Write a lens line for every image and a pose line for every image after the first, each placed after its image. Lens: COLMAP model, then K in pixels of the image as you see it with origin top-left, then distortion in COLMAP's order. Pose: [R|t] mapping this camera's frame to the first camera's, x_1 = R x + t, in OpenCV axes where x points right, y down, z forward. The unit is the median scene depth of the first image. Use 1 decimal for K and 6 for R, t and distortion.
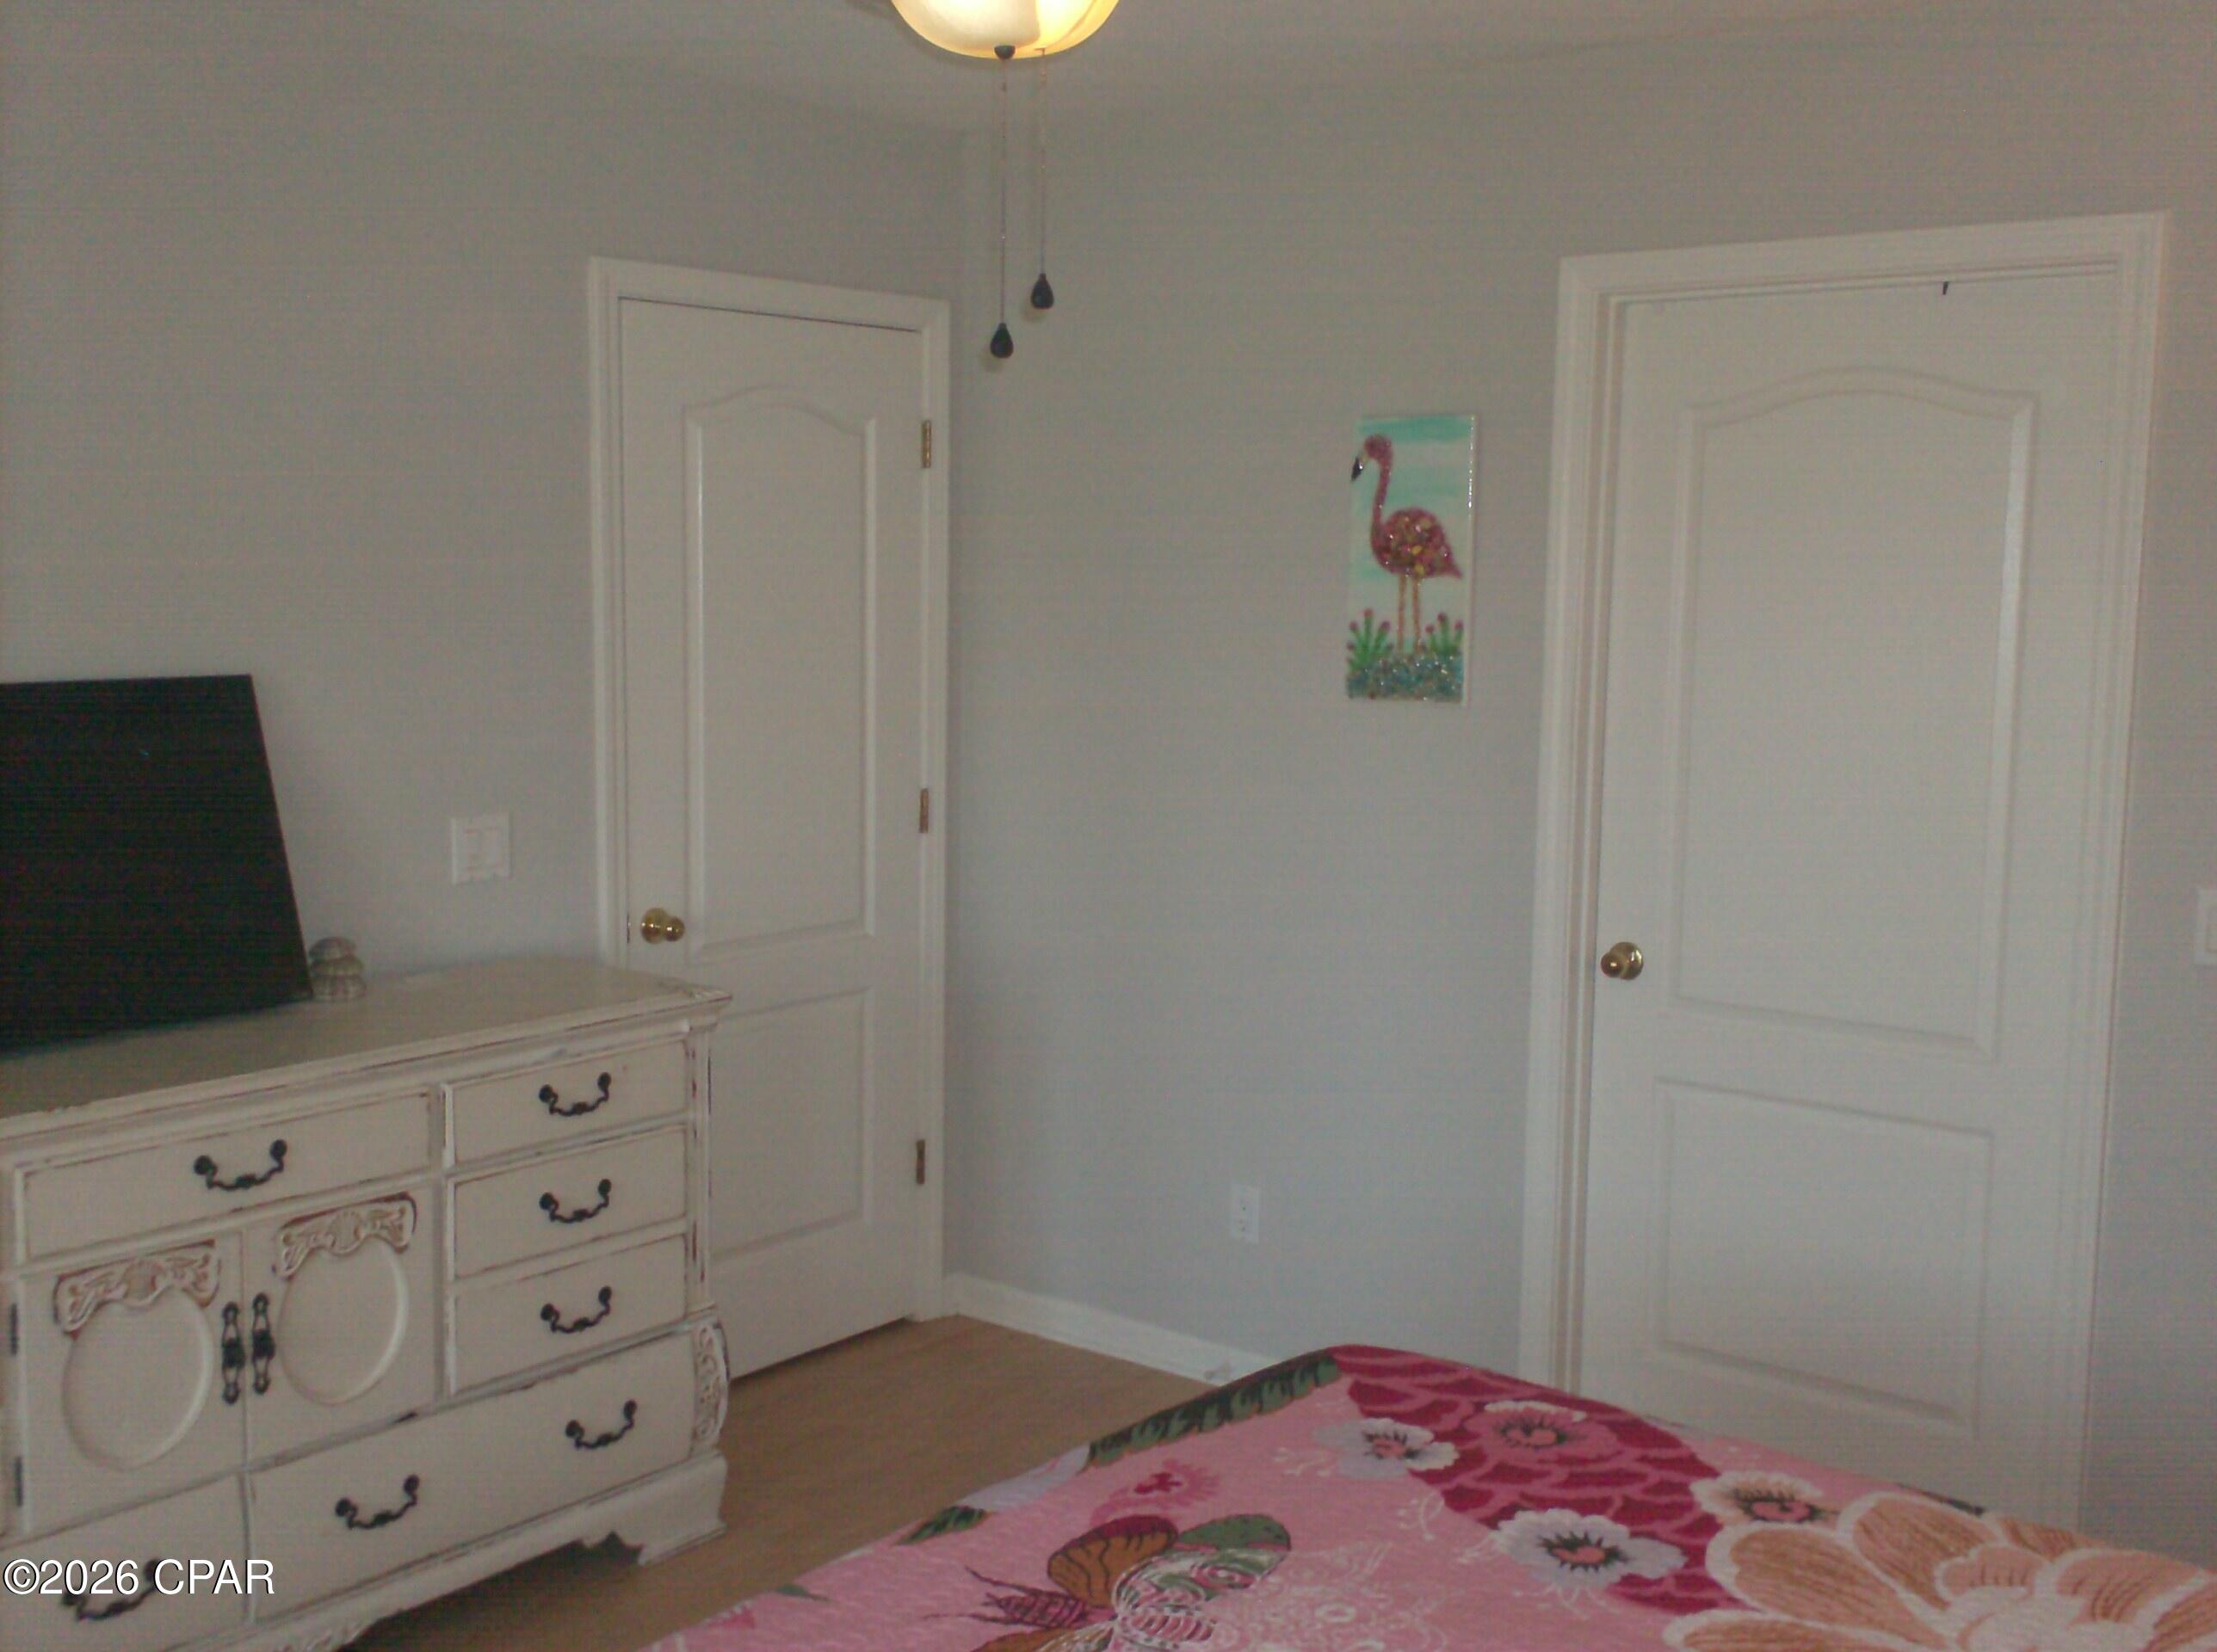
lens RADIAL K [[2360.9, 0, 1101.0], [0, 2360.9, 831.5], [0, 0, 1]] dist [0.056296, 0.000000]
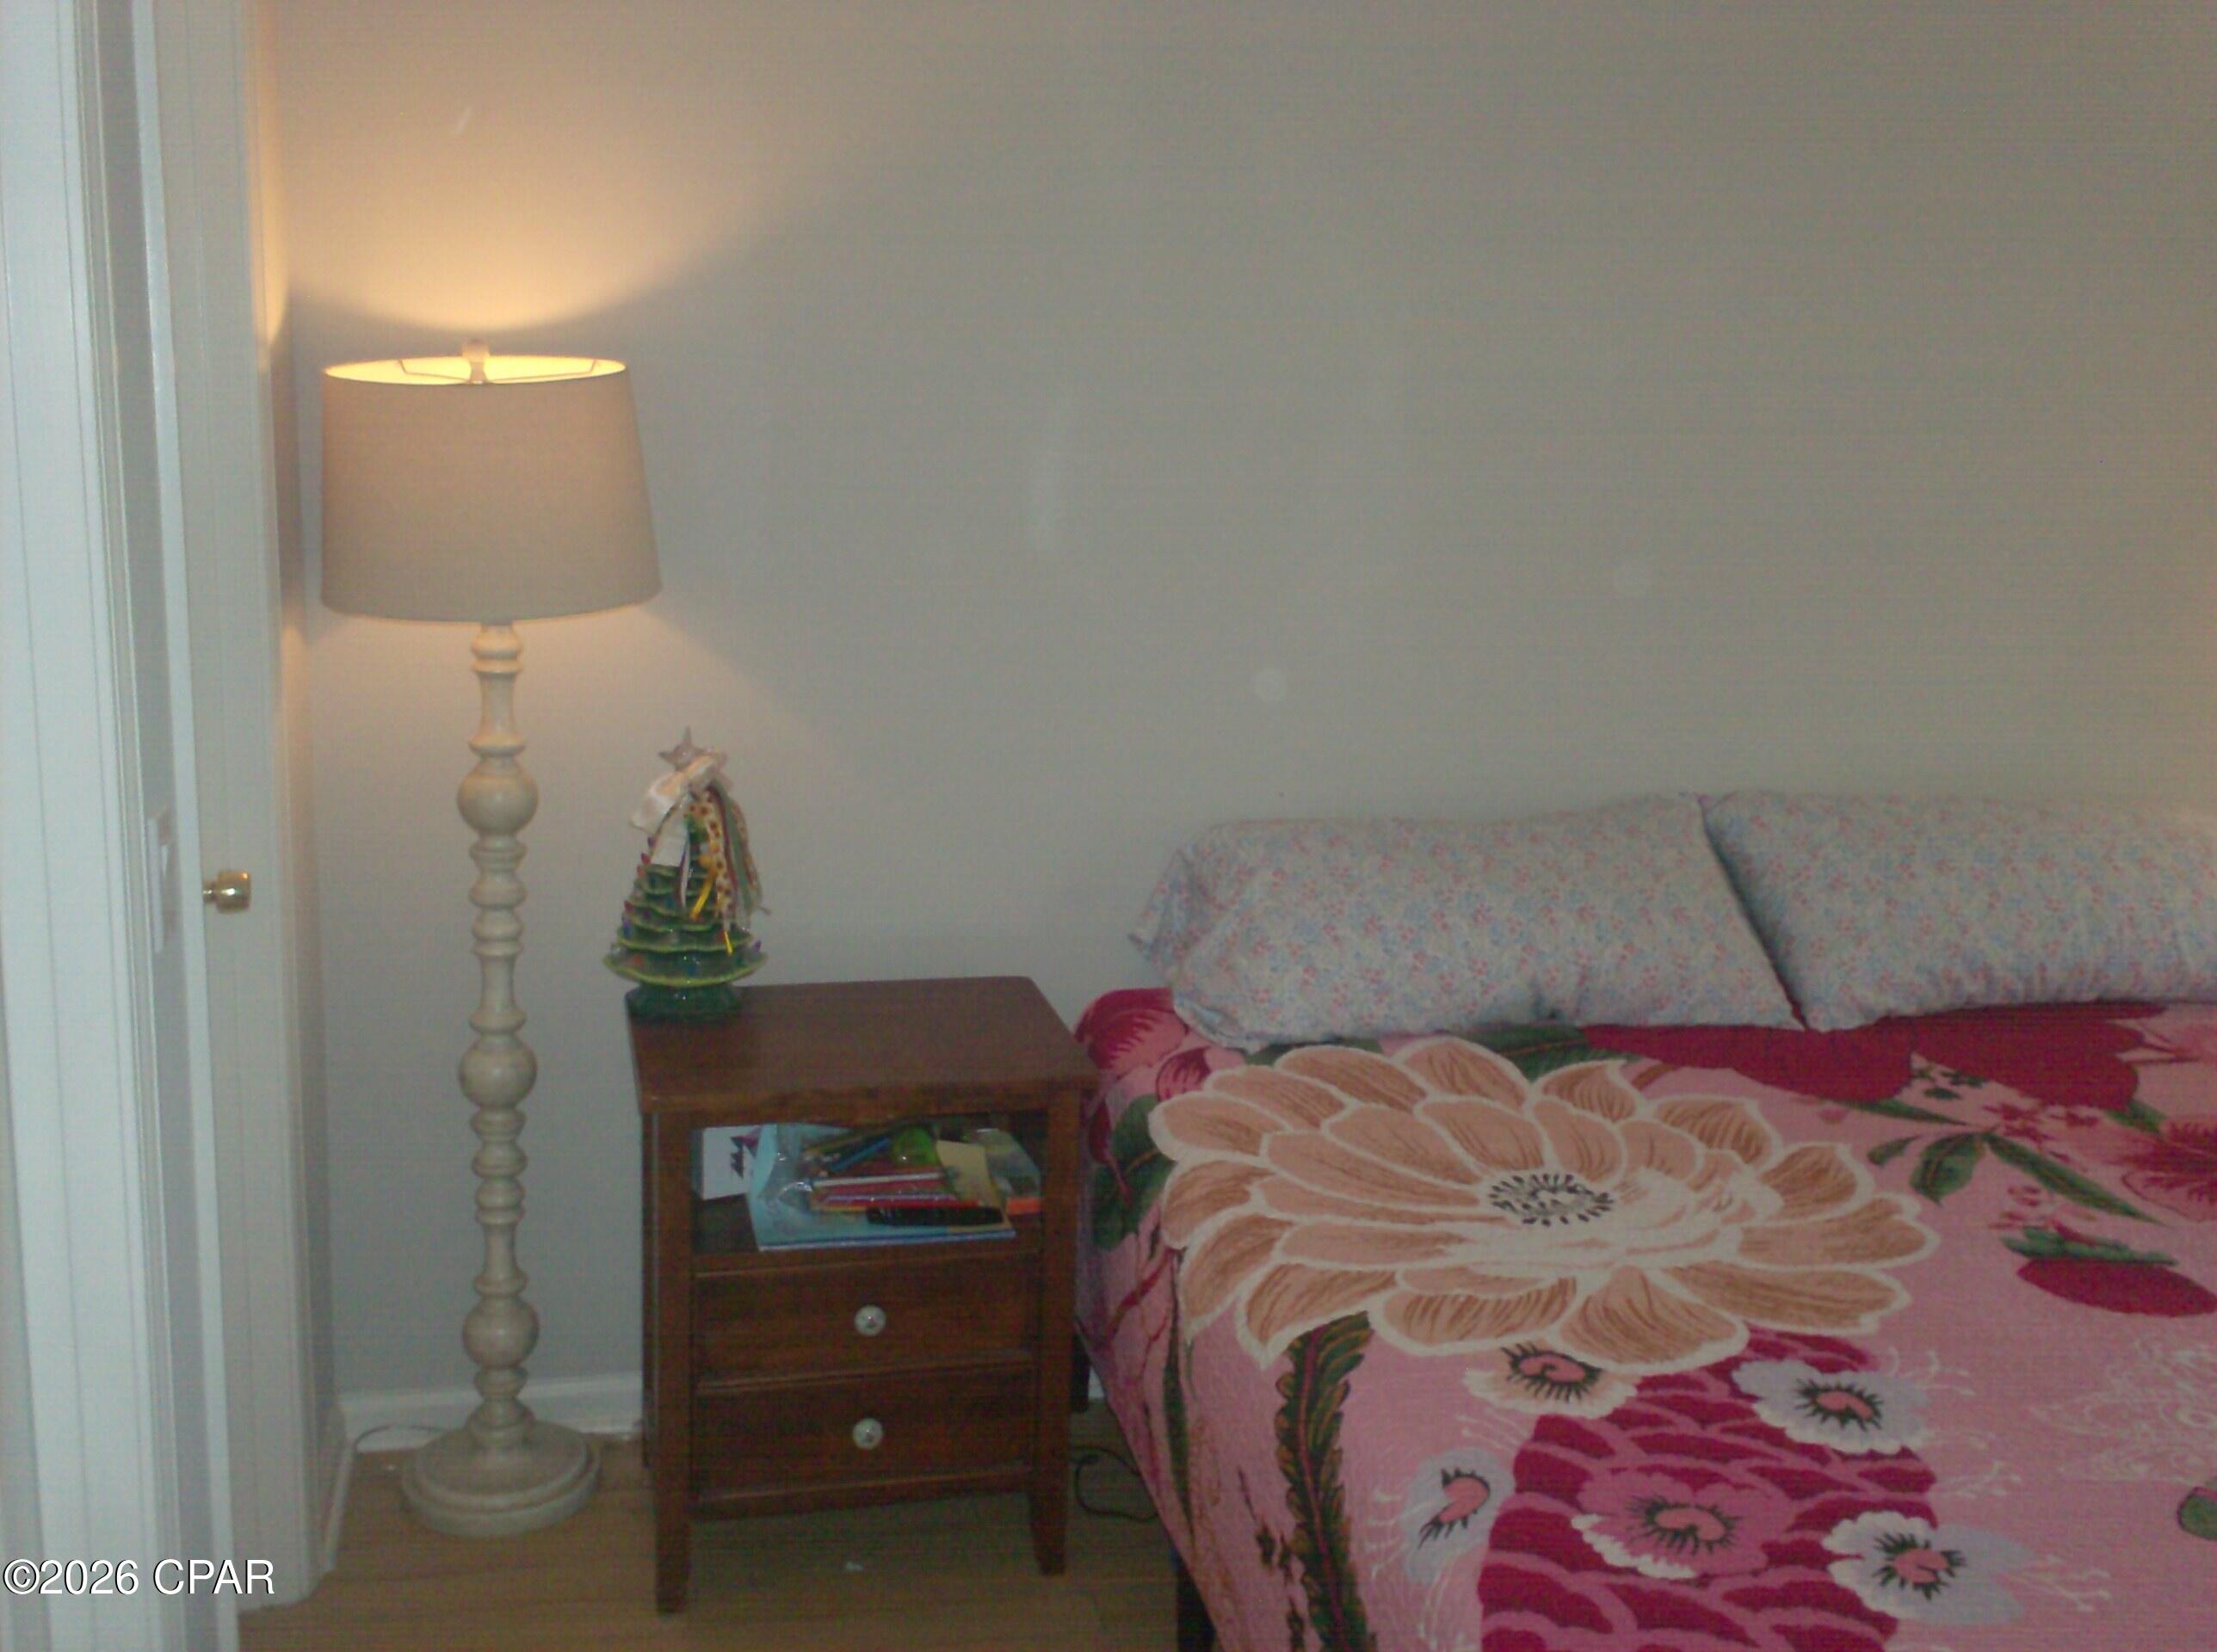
lens RADIAL K [[2360.9, 0, 1086.8], [0, 2360.9, 823.3], [0, 0, 1]] dist [0.056296, 0.000000]
pose [[-0.780083, -0.158059, 0.605383, -0.069539], [0.042211, 0.952066, 0.302965, -0.152699], [-0.624251, 0.261892, -0.736019, 1.386778]]
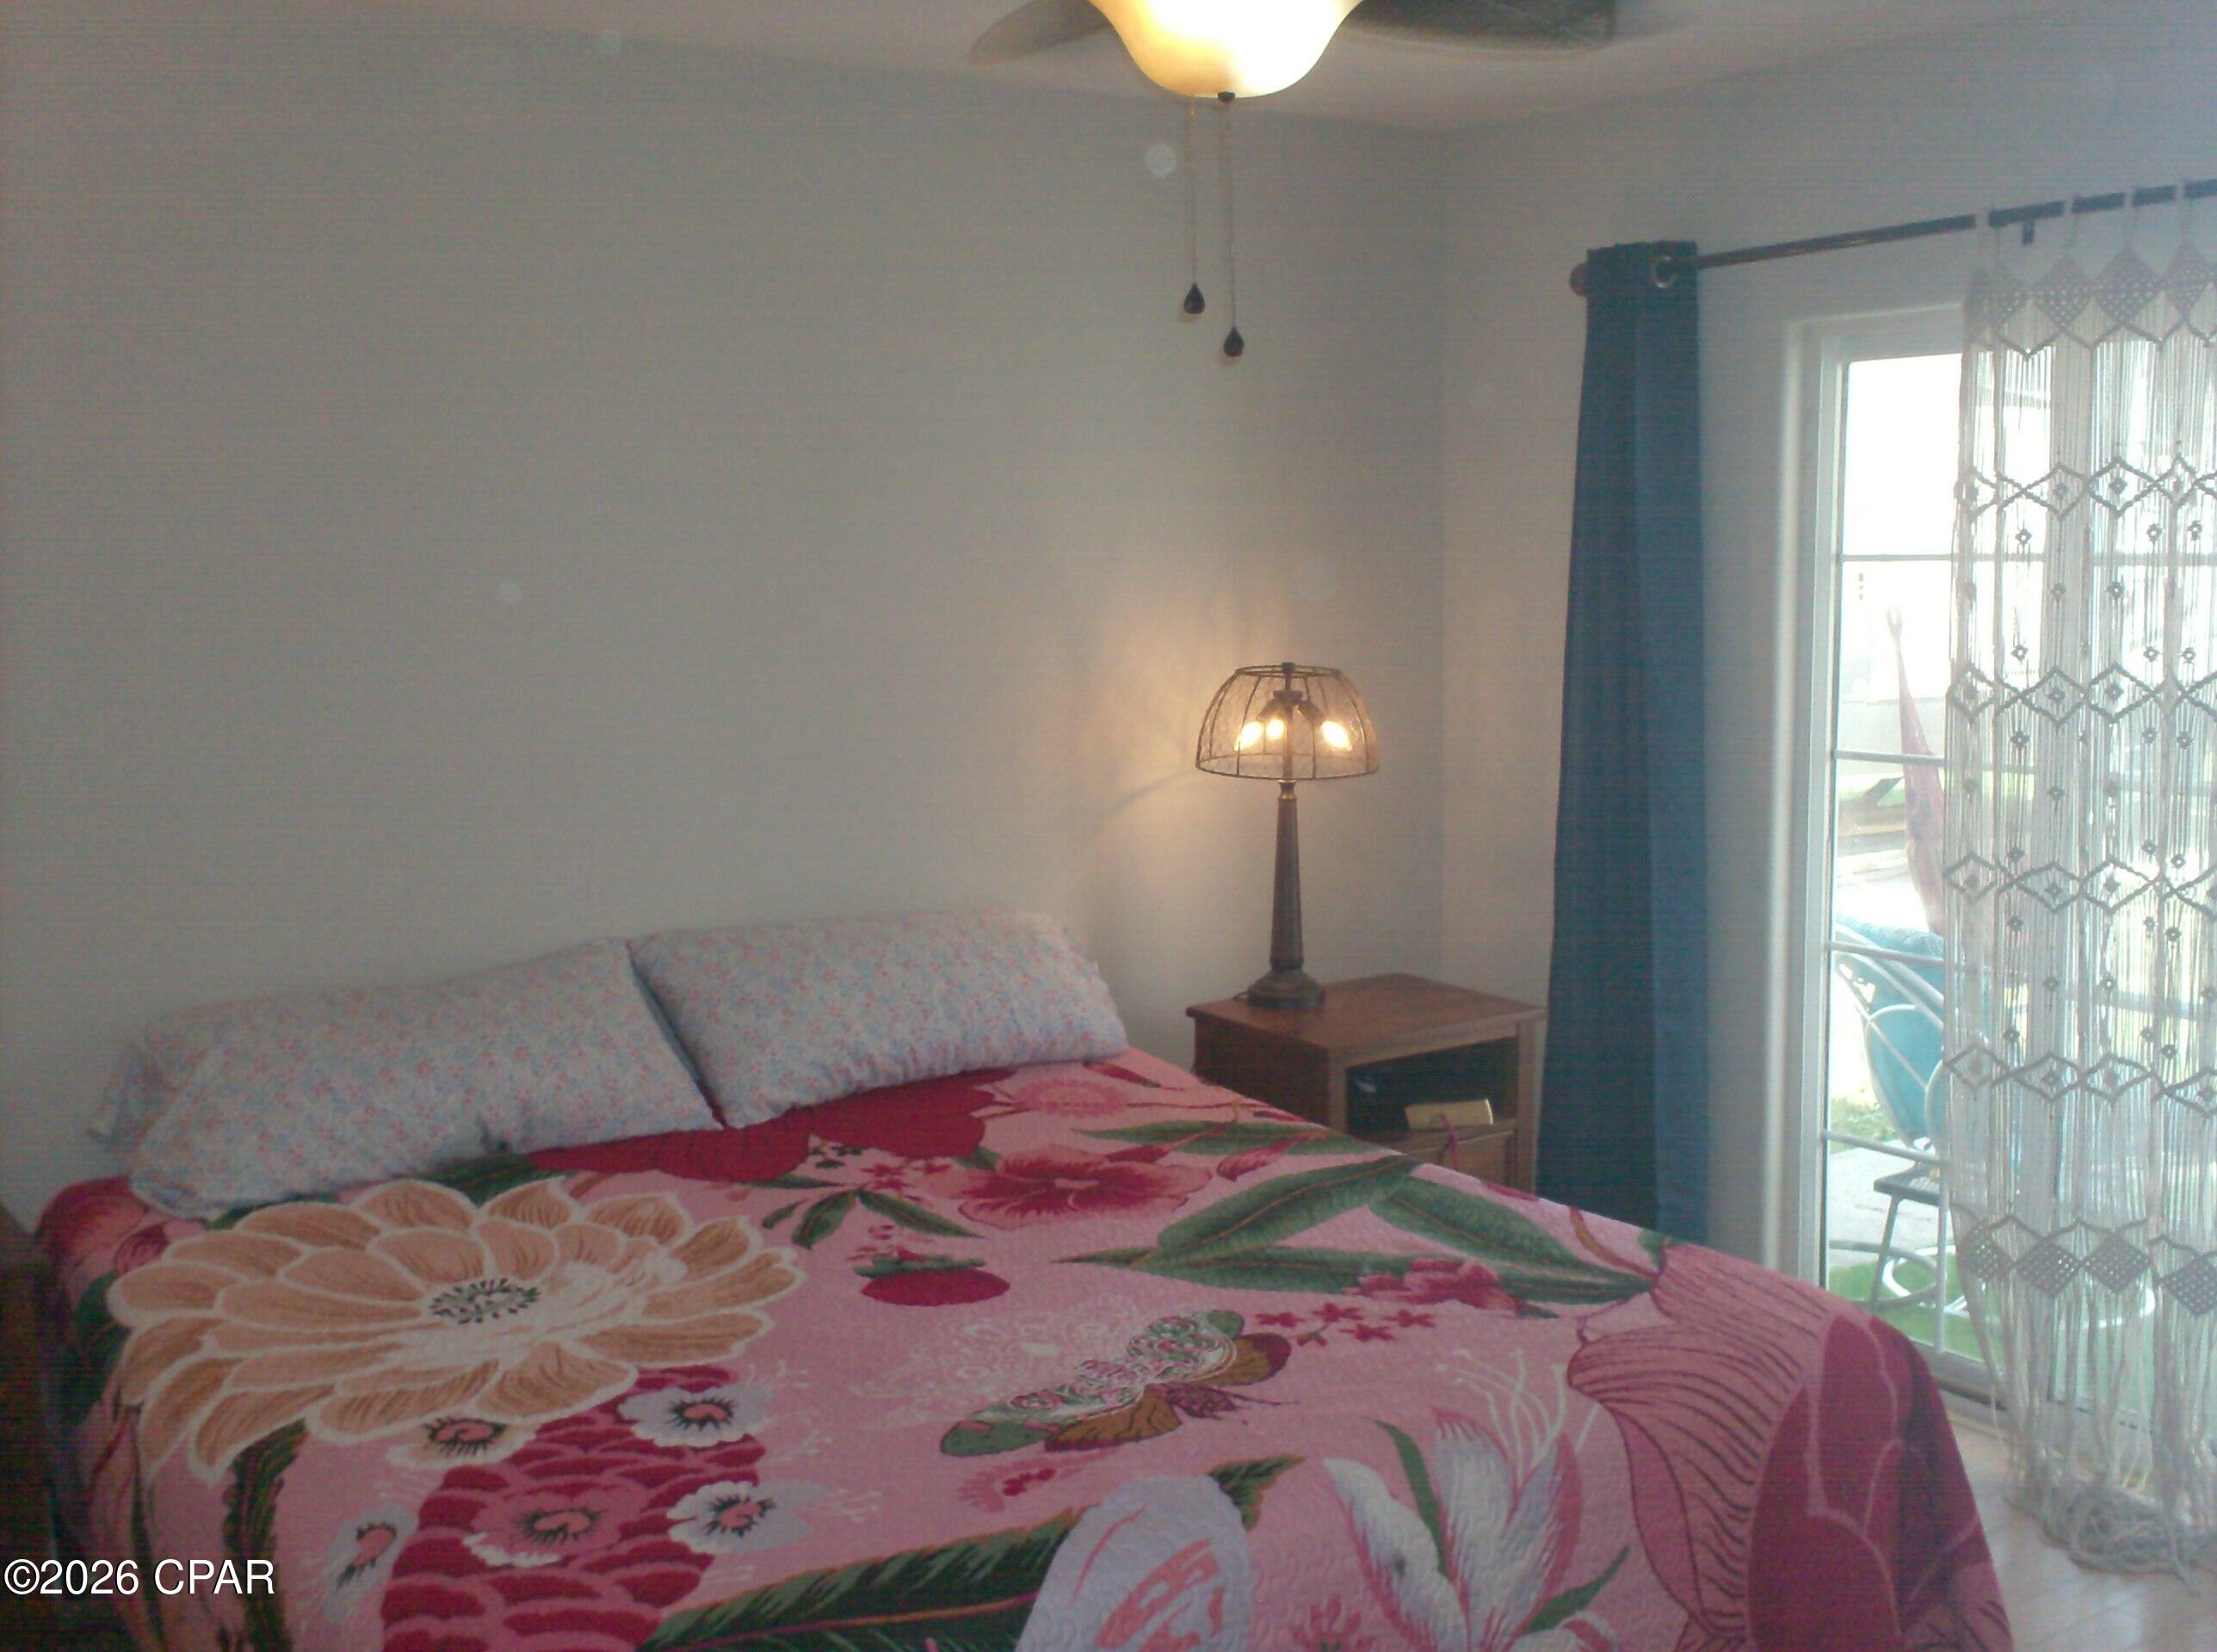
lens RADIAL K [[2360.9, 0, 1100.2], [0, 2360.9, 835.7], [0, 0, 1]] dist [0.056296, 0.000000]
pose [[-0.961270, -0.036749, 0.273147, -0.213019], [0.035041, 0.966732, 0.253380, -0.184905], [-0.273371, 0.253138, -0.928003, 1.485646]]
